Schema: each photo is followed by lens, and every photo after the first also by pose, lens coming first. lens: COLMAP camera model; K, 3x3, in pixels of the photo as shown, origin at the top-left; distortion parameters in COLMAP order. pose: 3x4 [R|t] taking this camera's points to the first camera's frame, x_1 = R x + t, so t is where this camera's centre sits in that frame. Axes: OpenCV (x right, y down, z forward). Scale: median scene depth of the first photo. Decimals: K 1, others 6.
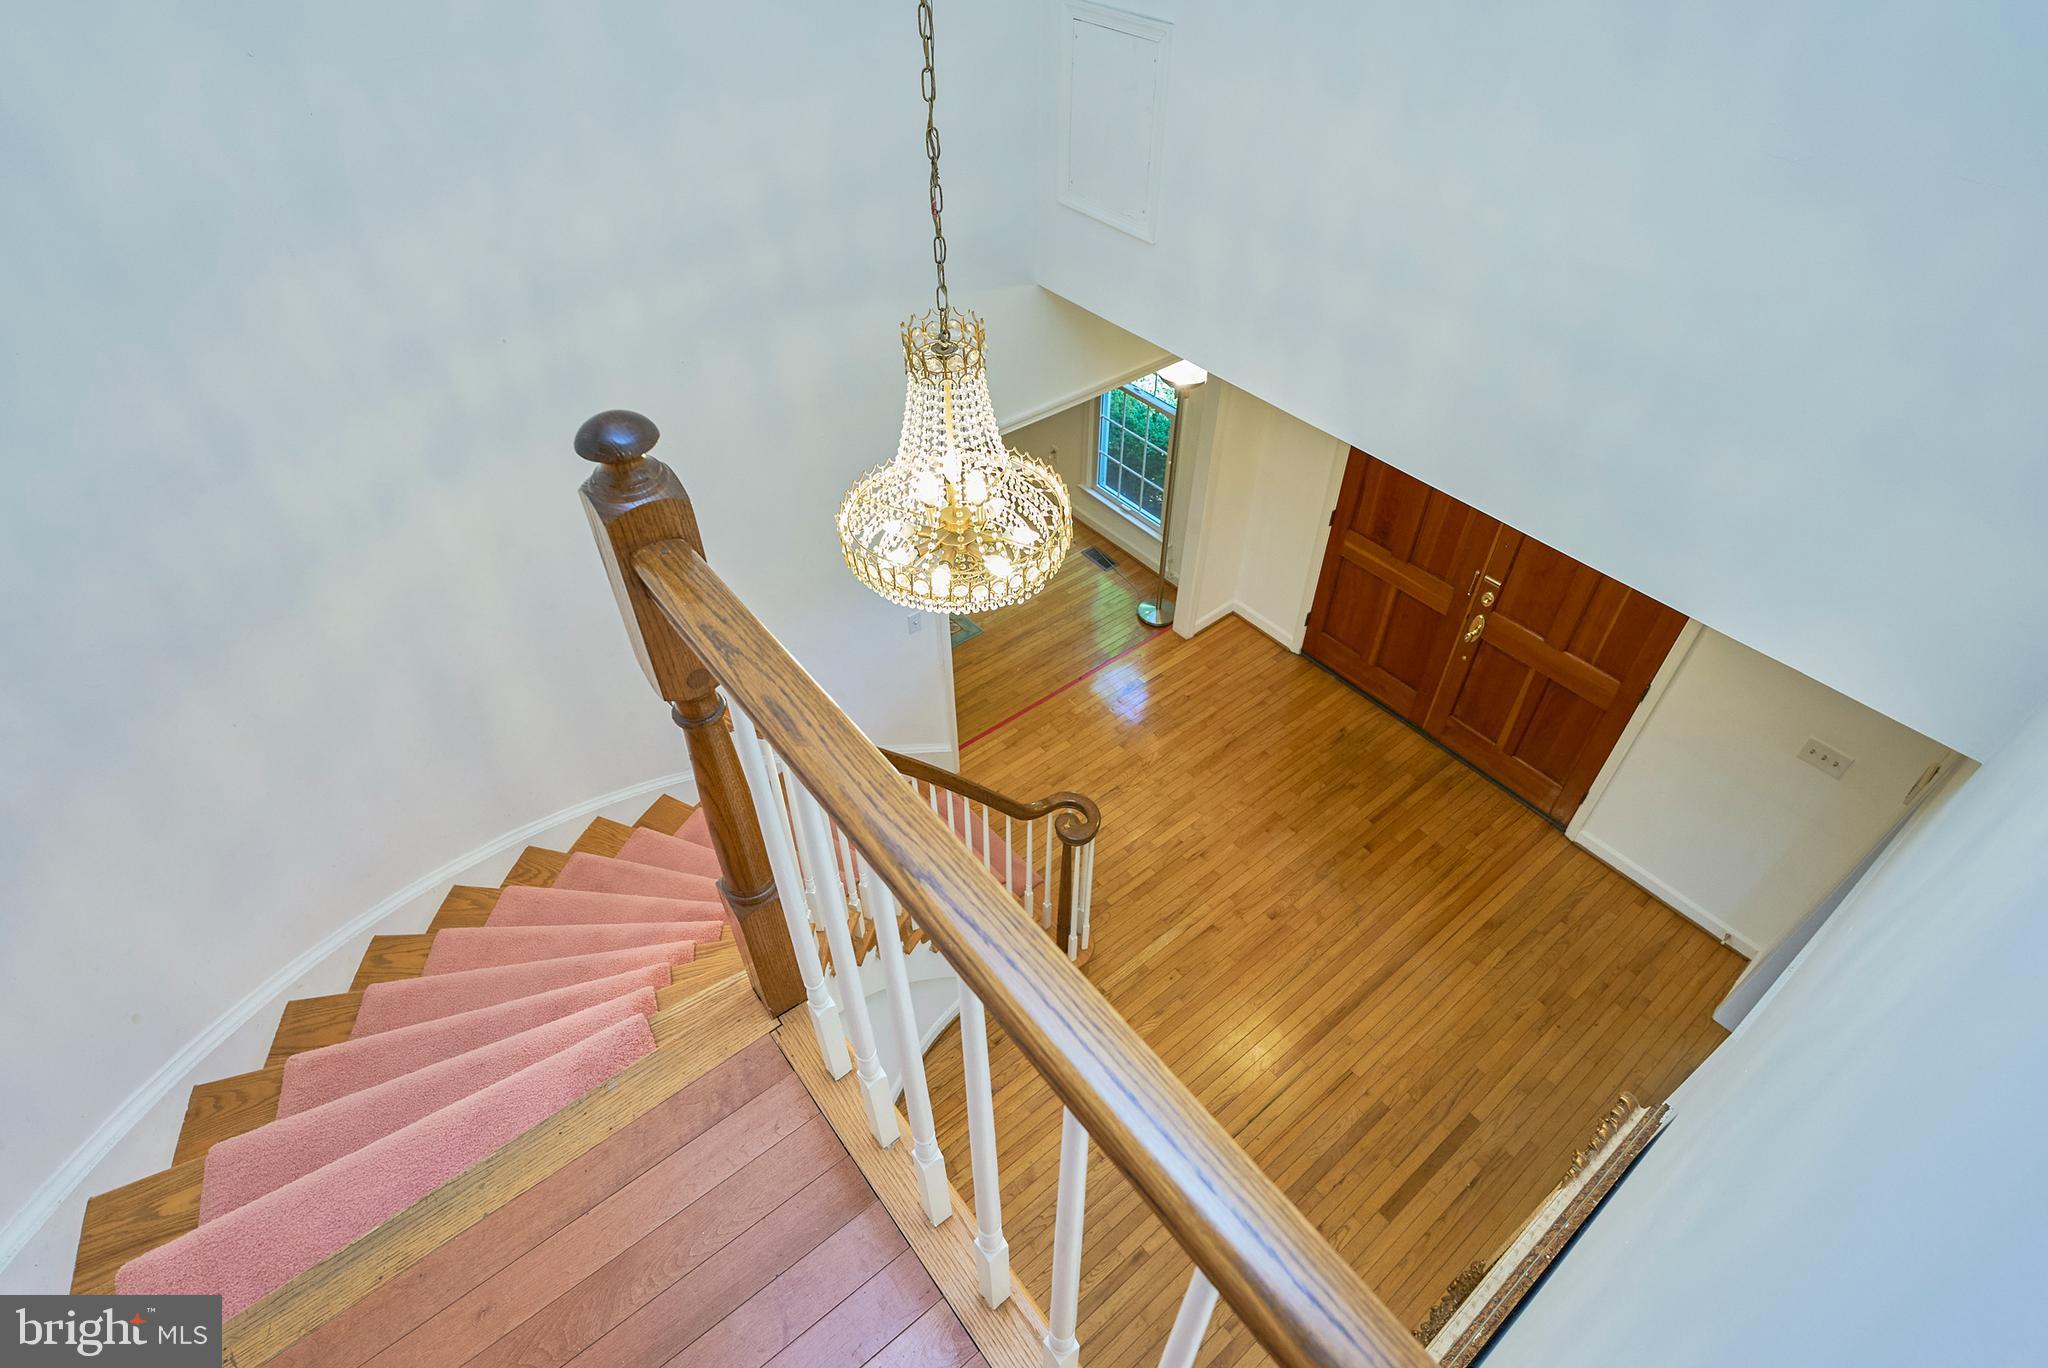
lens RADIAL K [[1018.5, 0, 1024.0], [0, 1018.5, 684.0], [0, 0, 1]] dist [-0.000228, -0.000017]
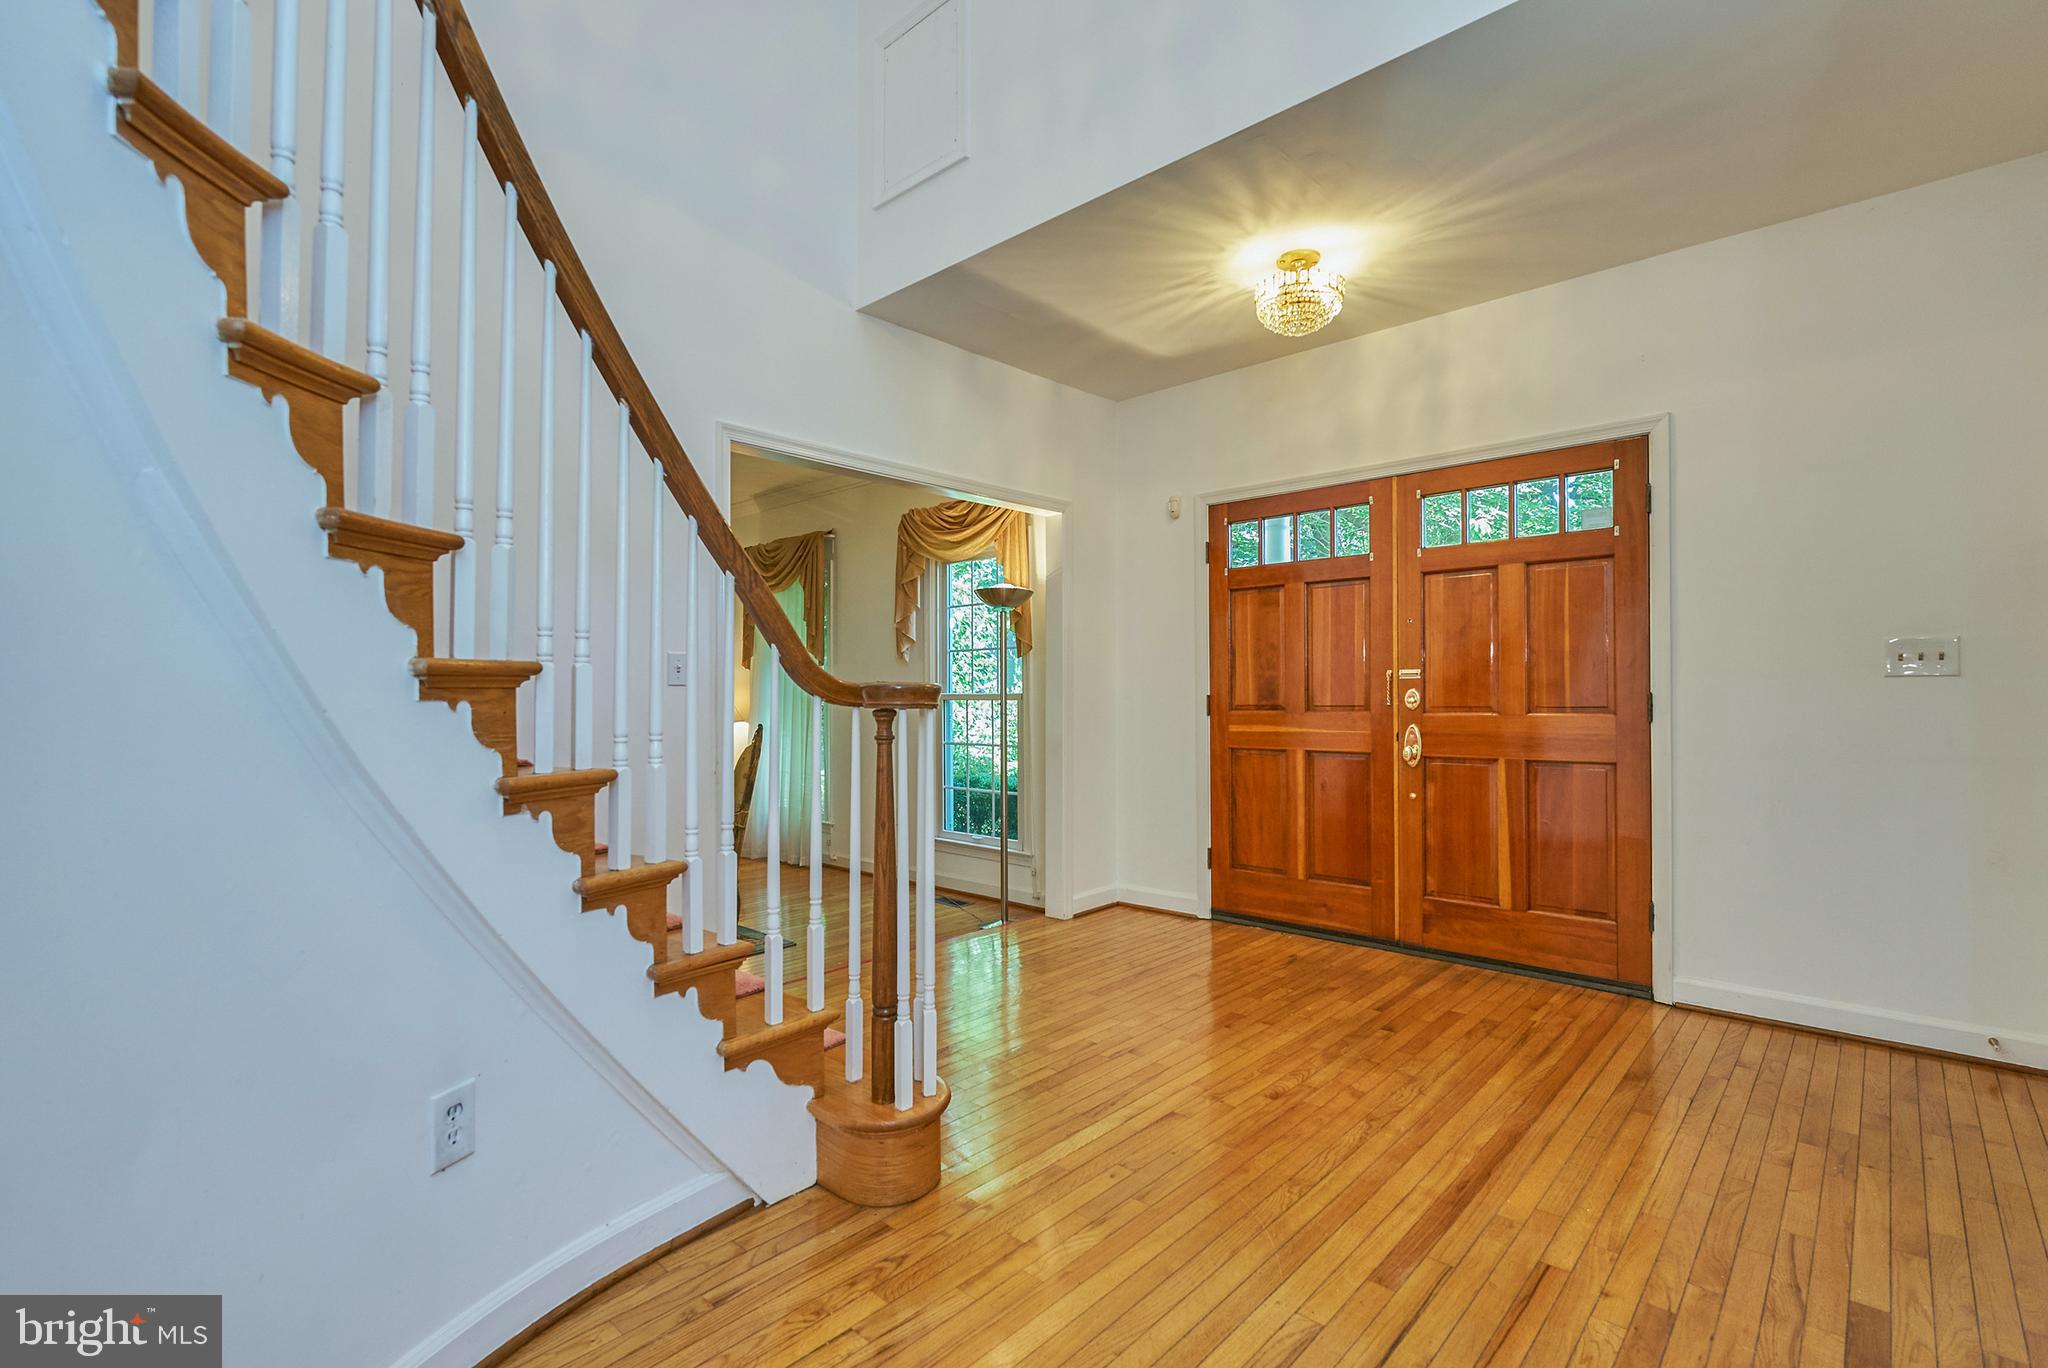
lens RADIAL K [[927.3, 0, 1029.3], [0, 927.3, 692.7], [0, 0, 1]] dist [-0.000226, -0.000020]
pose [[0.988723, 0.001220, 0.149754, 0.035335], [0.103505, 0.717126, -0.689215, 0.386460], [-0.108233, 0.696942, 0.708912, 0.482793]]
